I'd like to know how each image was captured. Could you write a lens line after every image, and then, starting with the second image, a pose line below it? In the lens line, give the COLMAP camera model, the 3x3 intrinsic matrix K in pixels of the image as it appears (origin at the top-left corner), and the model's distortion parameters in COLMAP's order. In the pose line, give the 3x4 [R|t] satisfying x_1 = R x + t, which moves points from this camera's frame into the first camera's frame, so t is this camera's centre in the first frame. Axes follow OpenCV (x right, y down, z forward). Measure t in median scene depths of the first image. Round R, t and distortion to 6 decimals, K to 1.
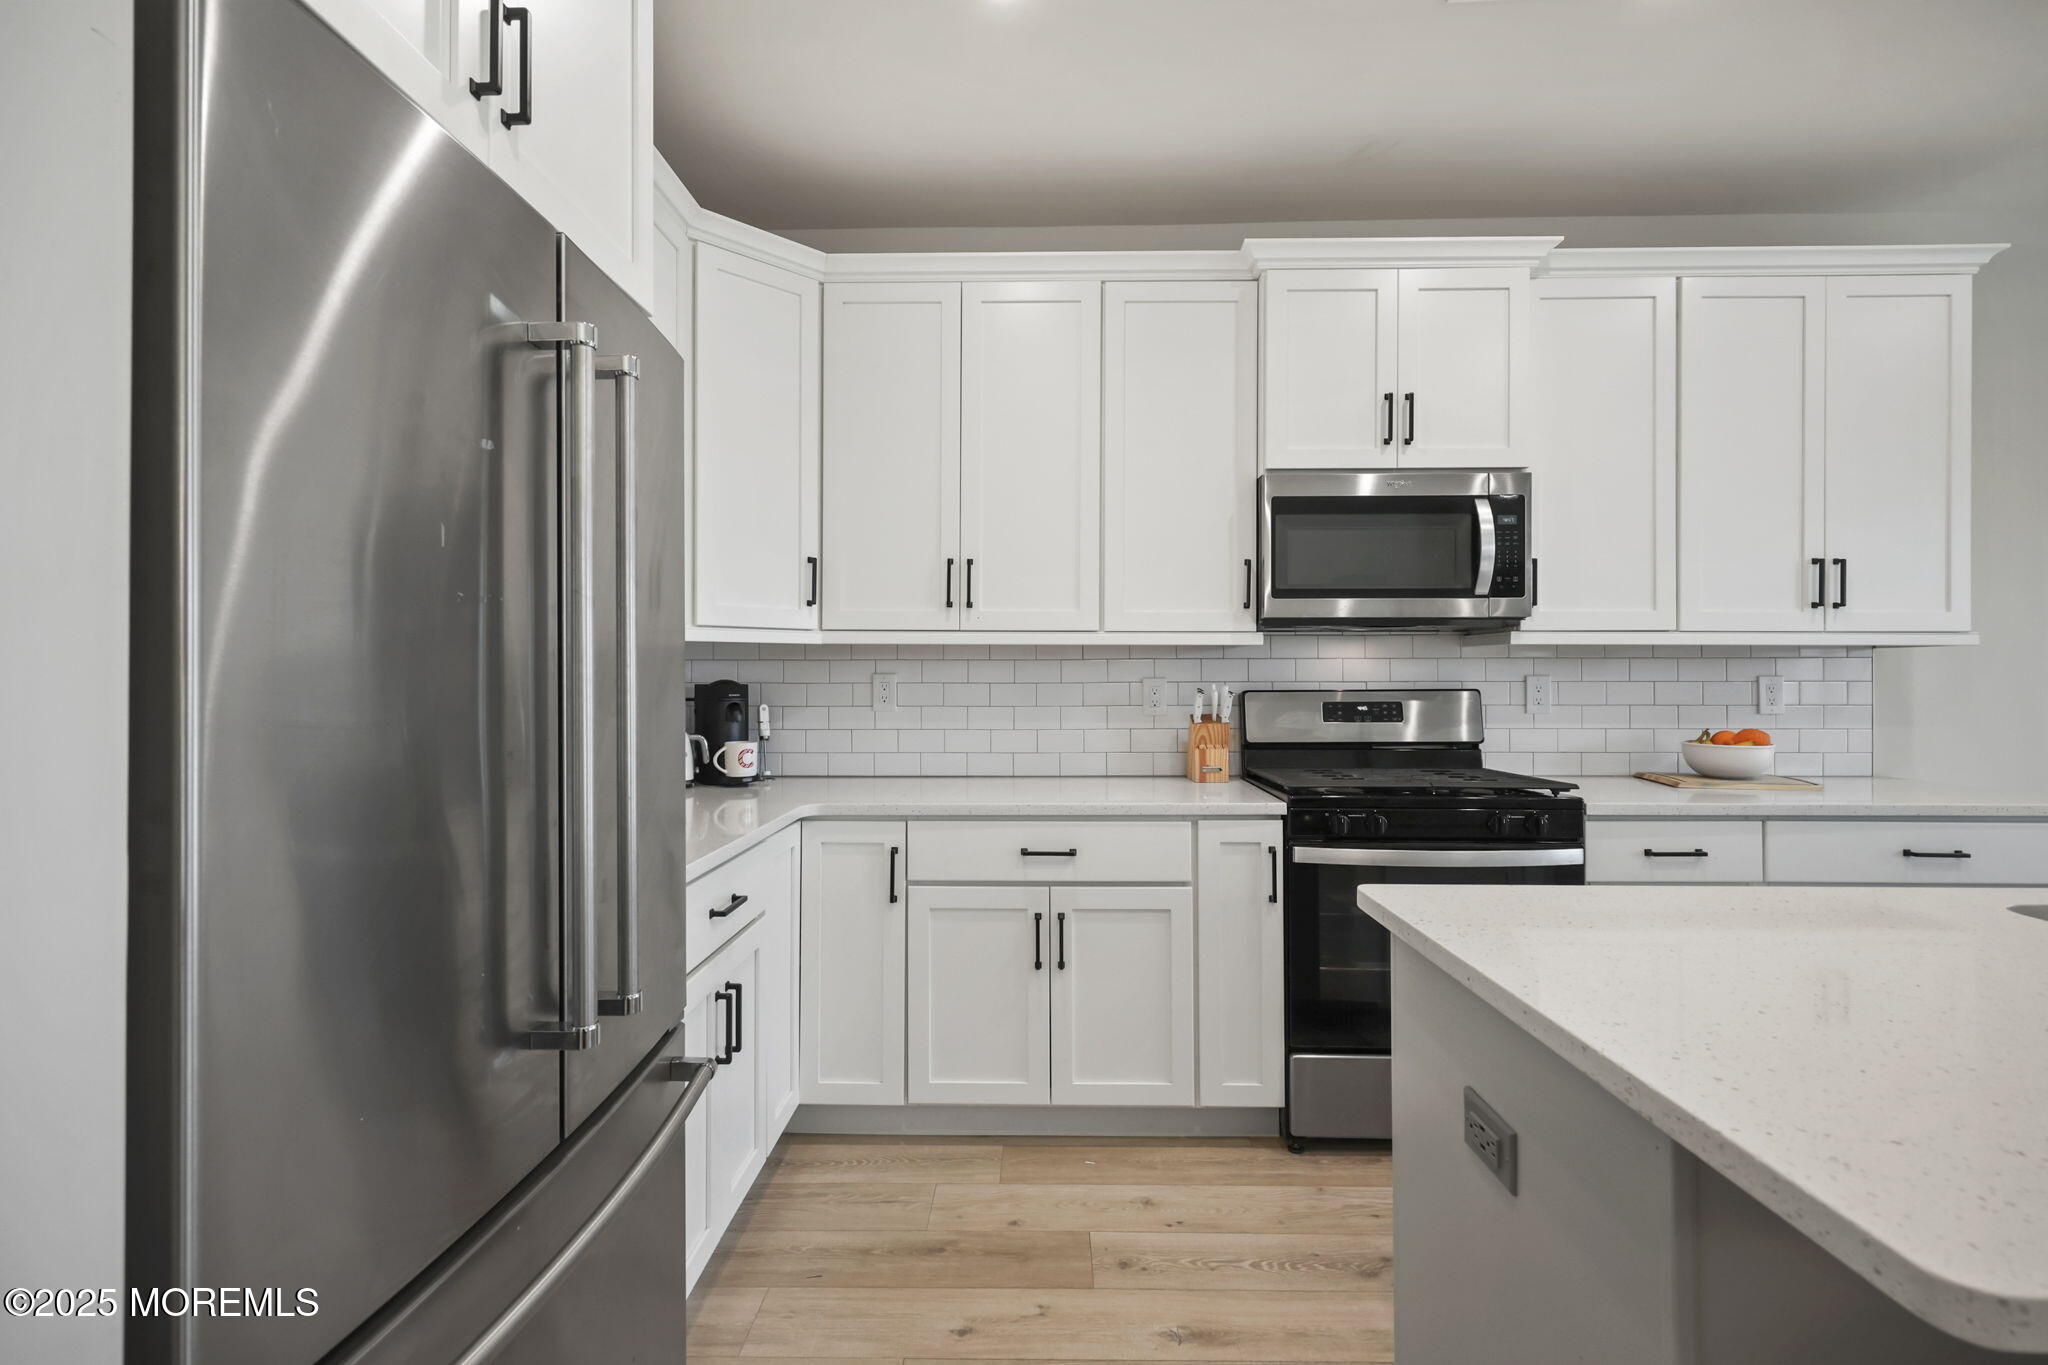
lens RADIAL K [[925.5, 0, 1022.3], [0, 925.5, 672.7], [0, 0, 1]] dist [0.001977, 0.000409]
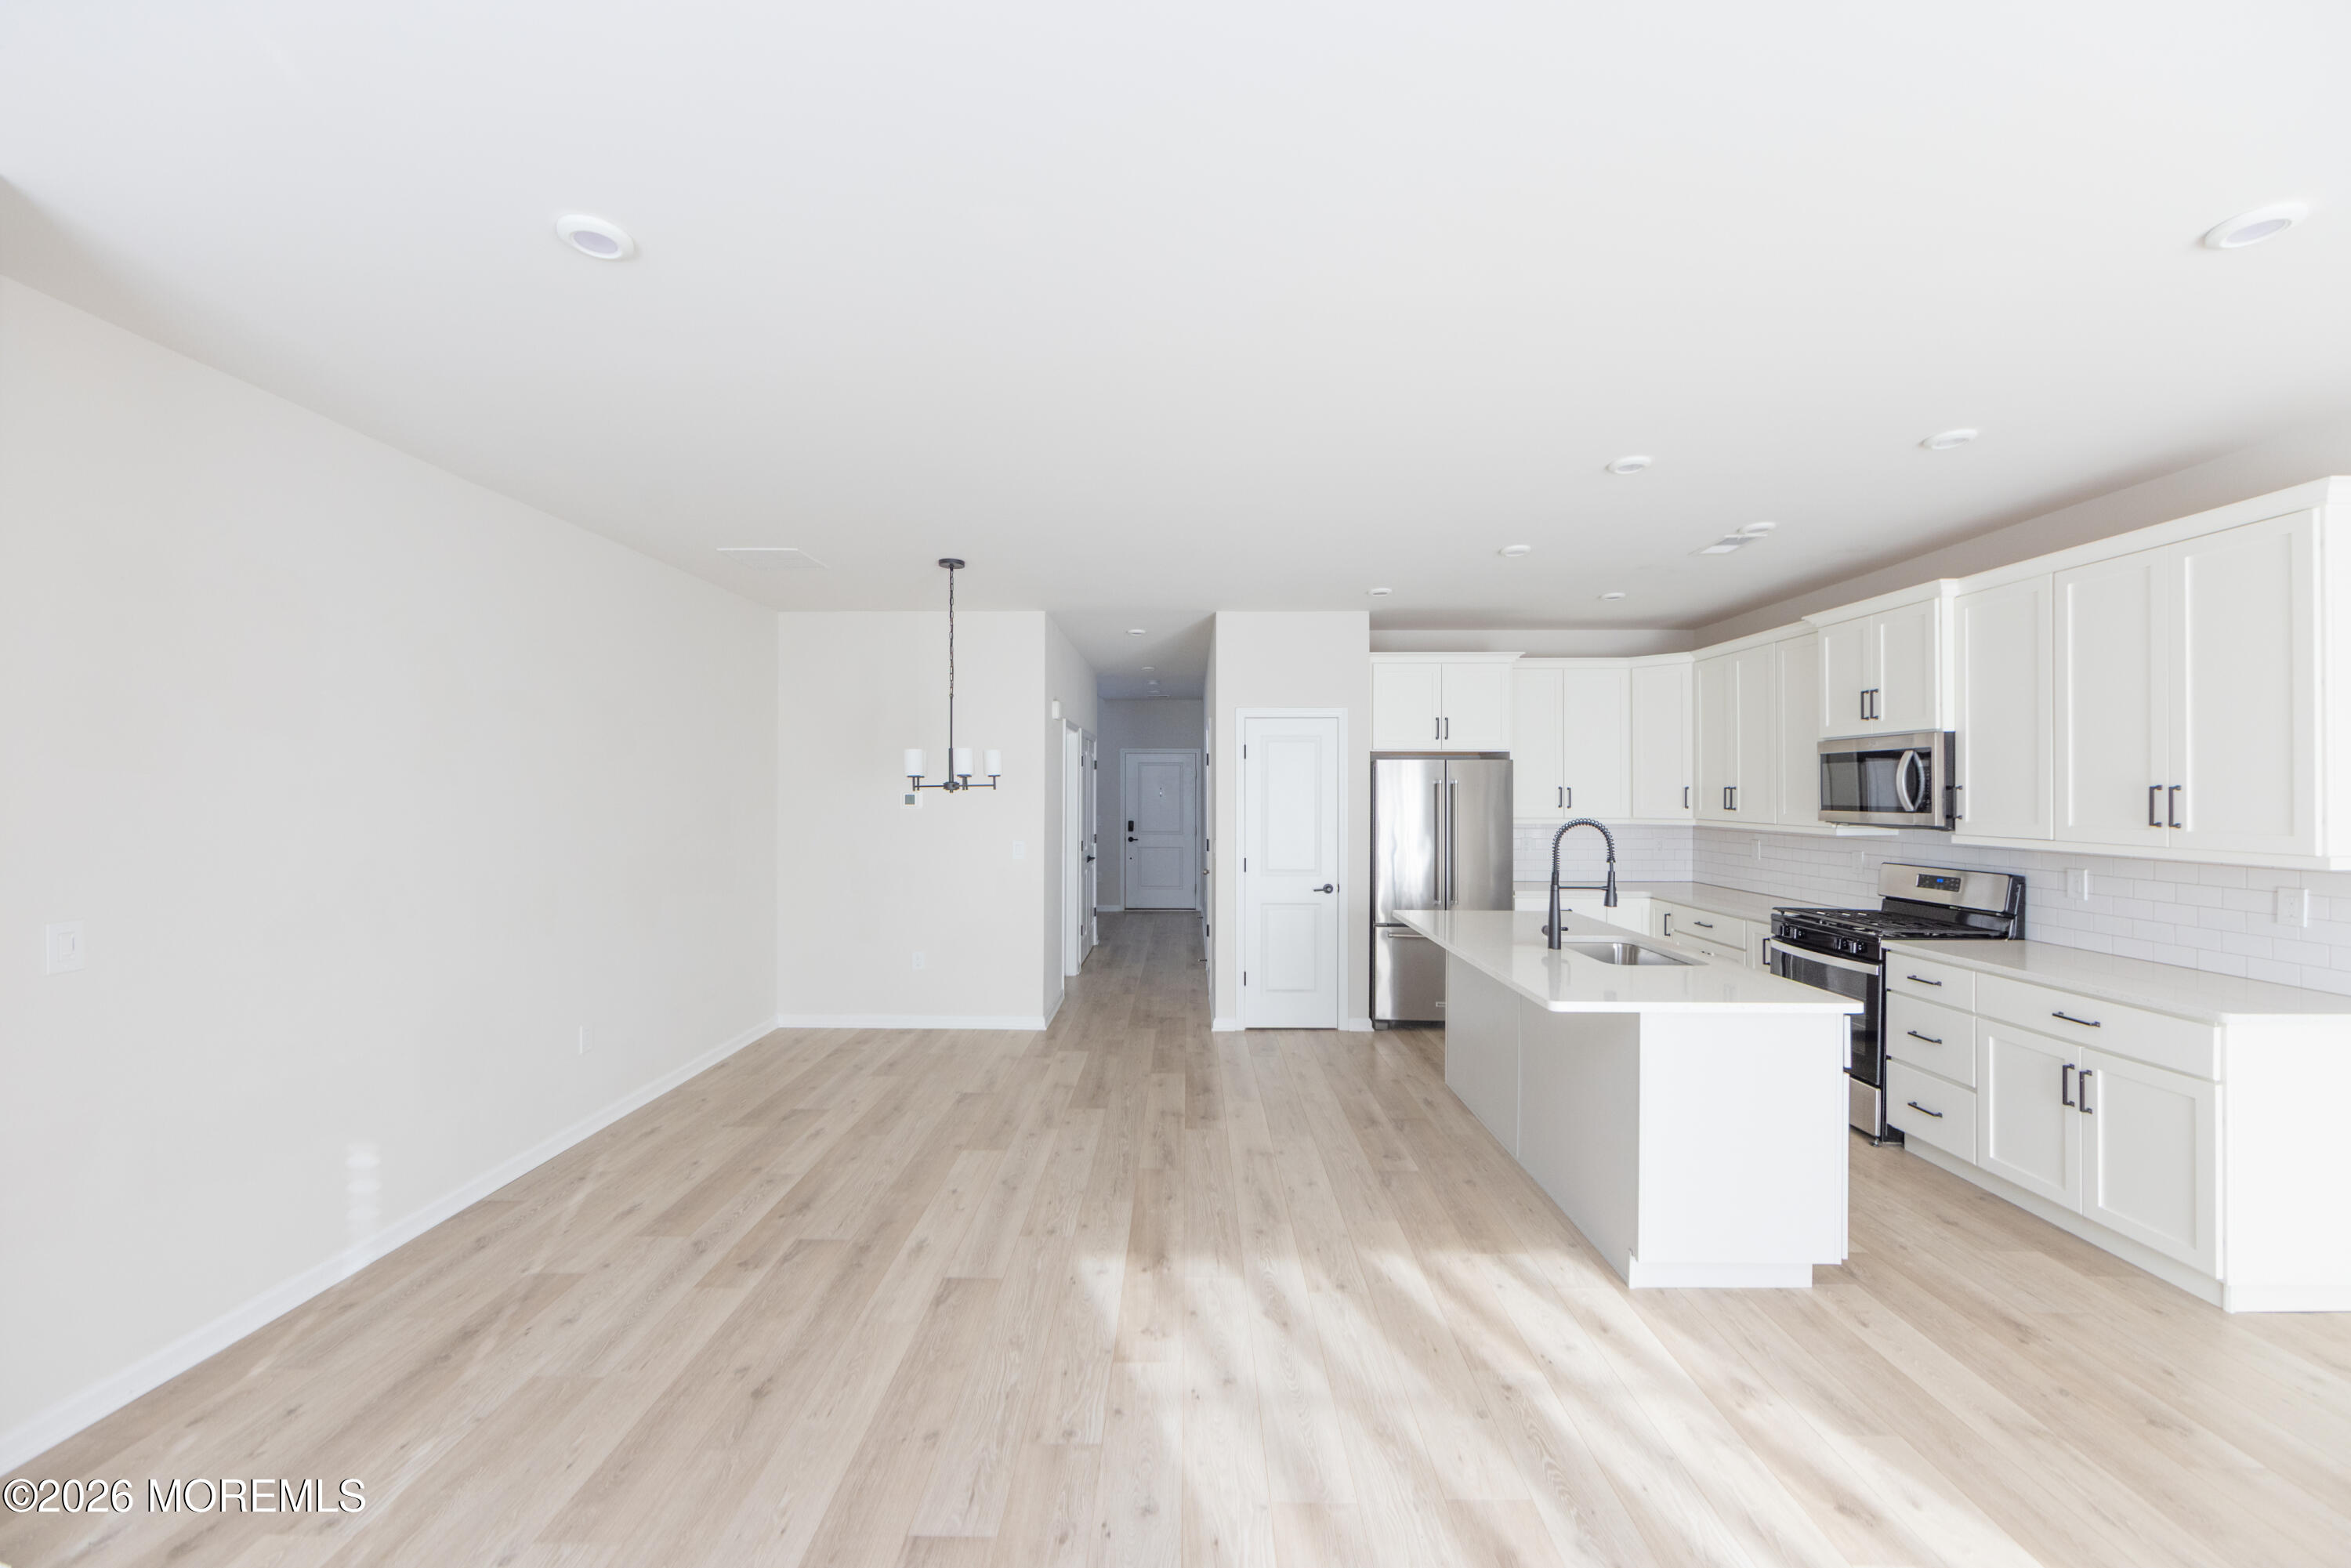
lens RADIAL K [[915.6, 0, 1170.2], [0, 915.6, 792.7], [0, 0, 1]] dist [-0.007575, 0.000785]
pose [[0.007781, 0.001397, -0.999969, 2.016108], [-0.000574, 0.999999, 0.001392, -0.115188], [0.999970, 0.000564, 0.007782, -0.275697]]
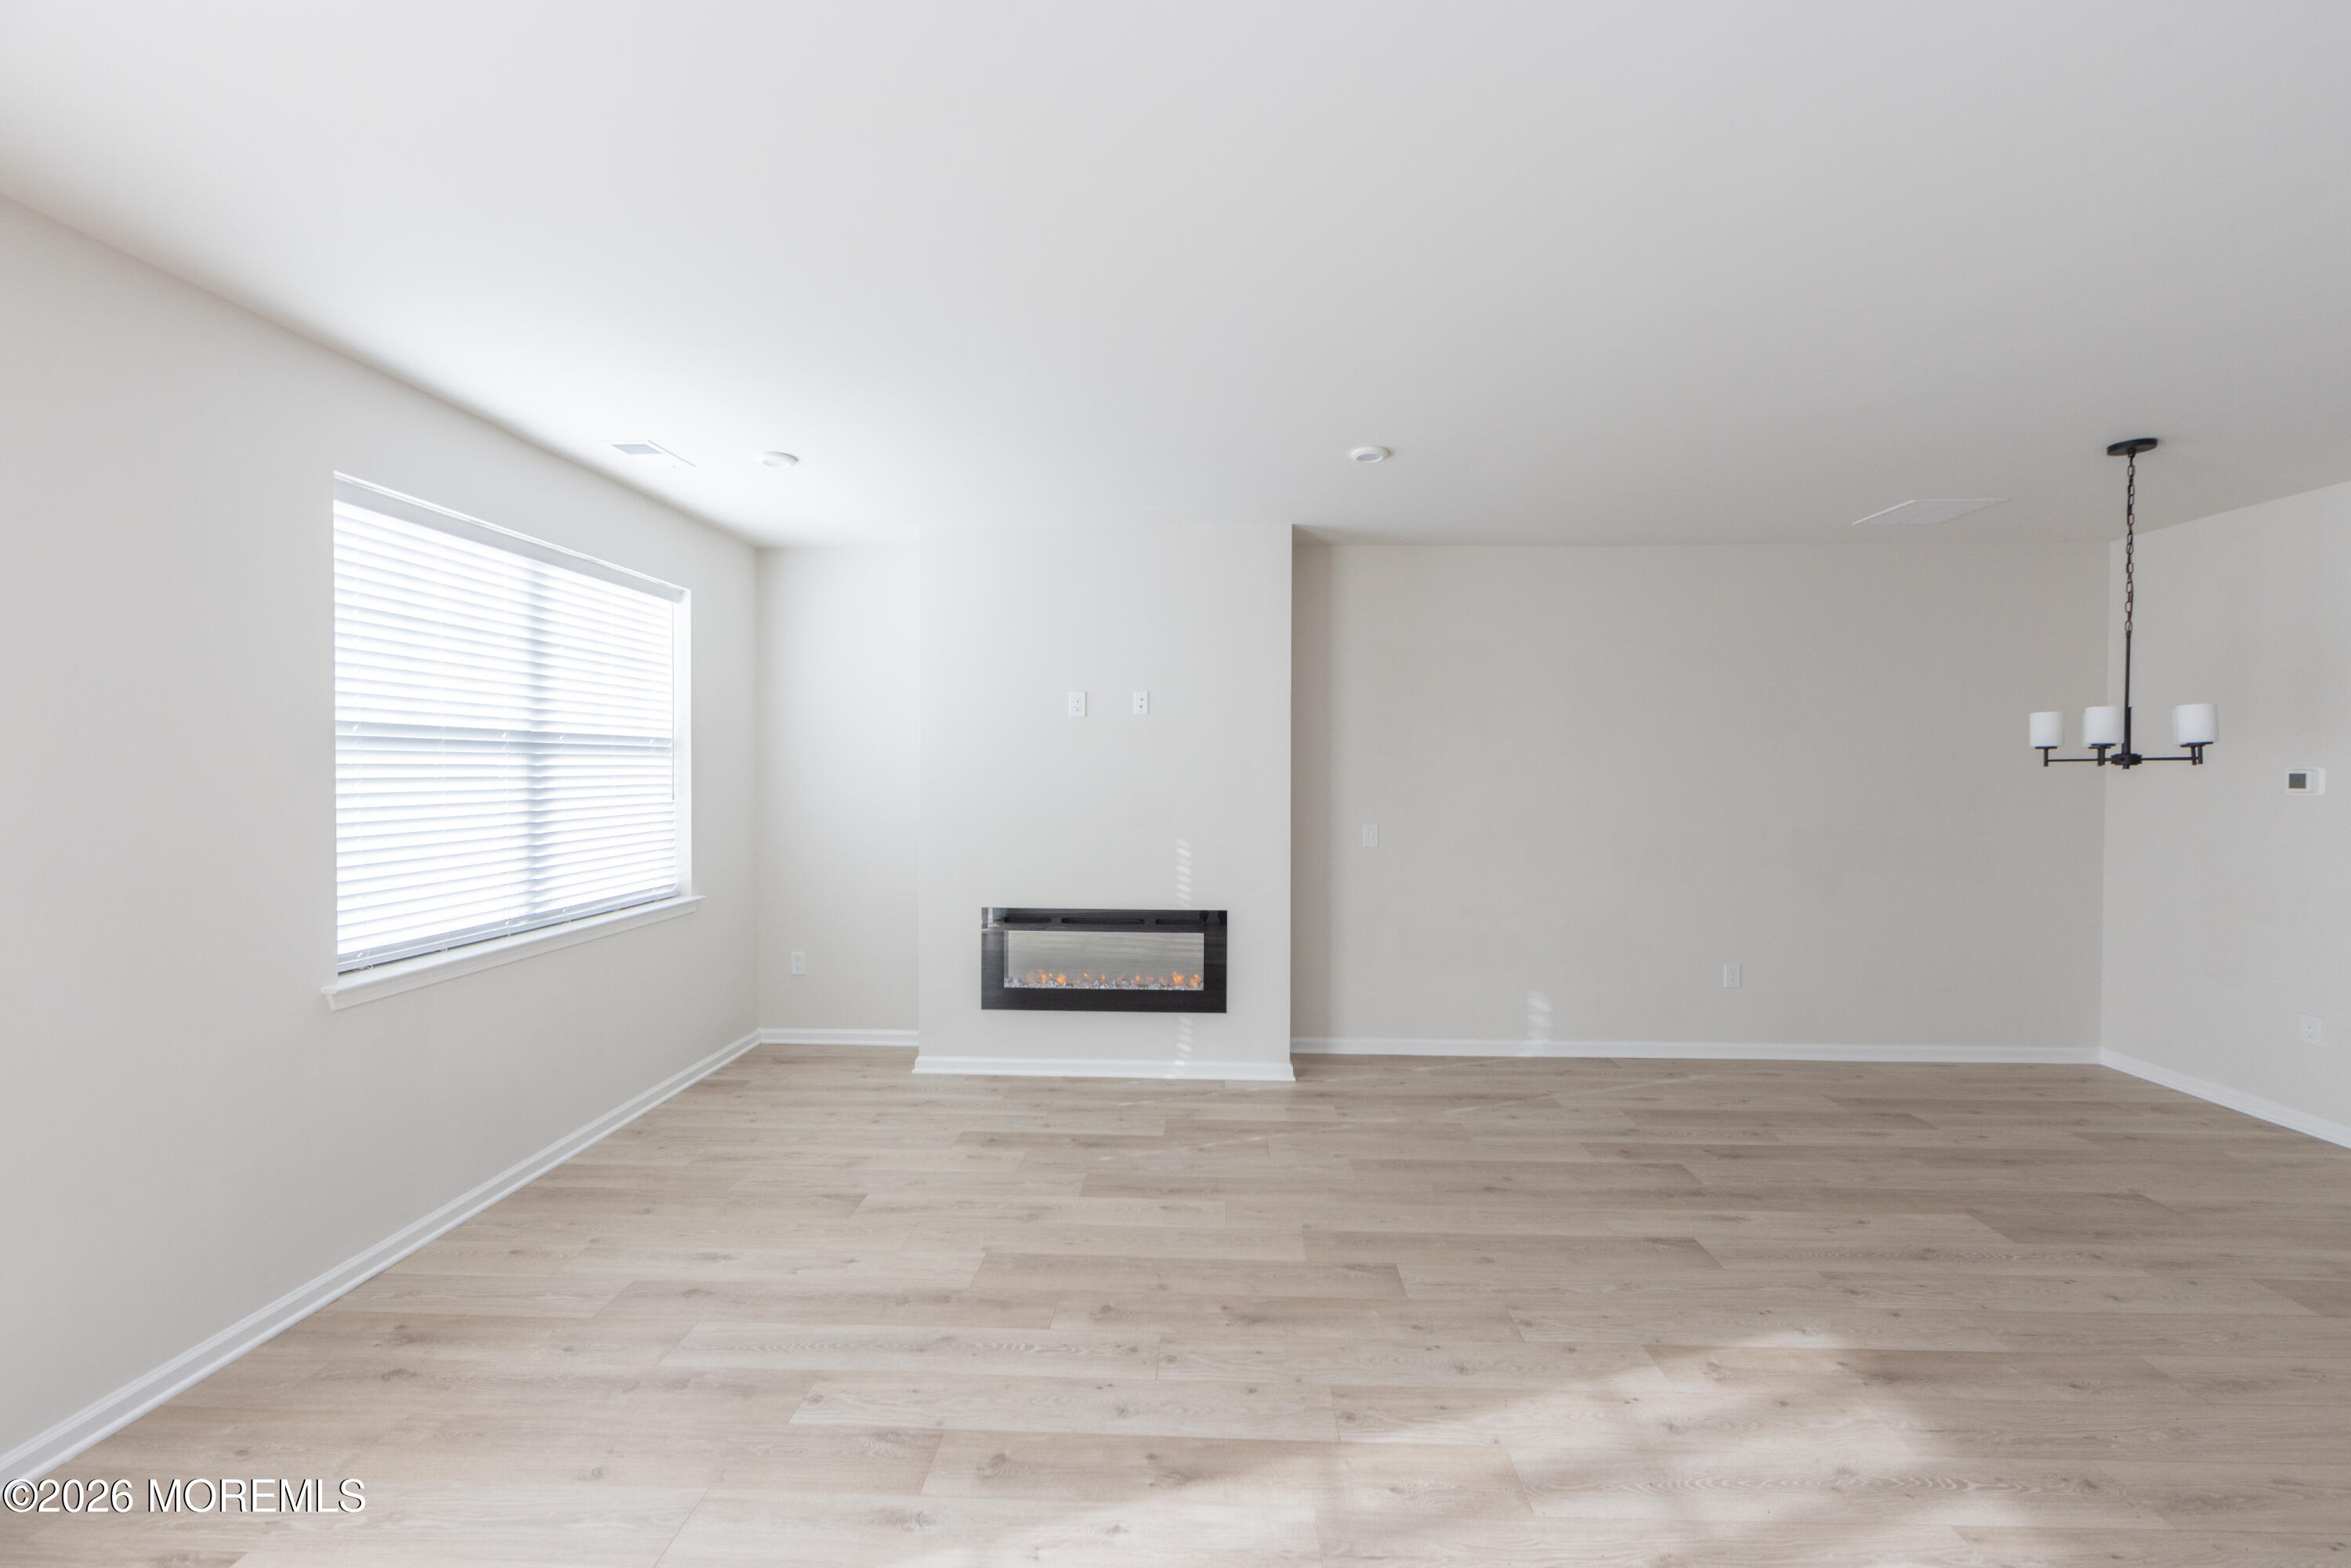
lens RADIAL K [[915.6, 0, 1191.7], [0, 915.6, 781.4], [0, 0, 1]] dist [-0.007575, 0.000785]
pose [[-0.999968, -0.006120, 0.005134, 1.536279], [-0.006037, 0.999855, 0.015948, -0.107824], [-0.005231, 0.015917, -0.999860, 0.575939]]
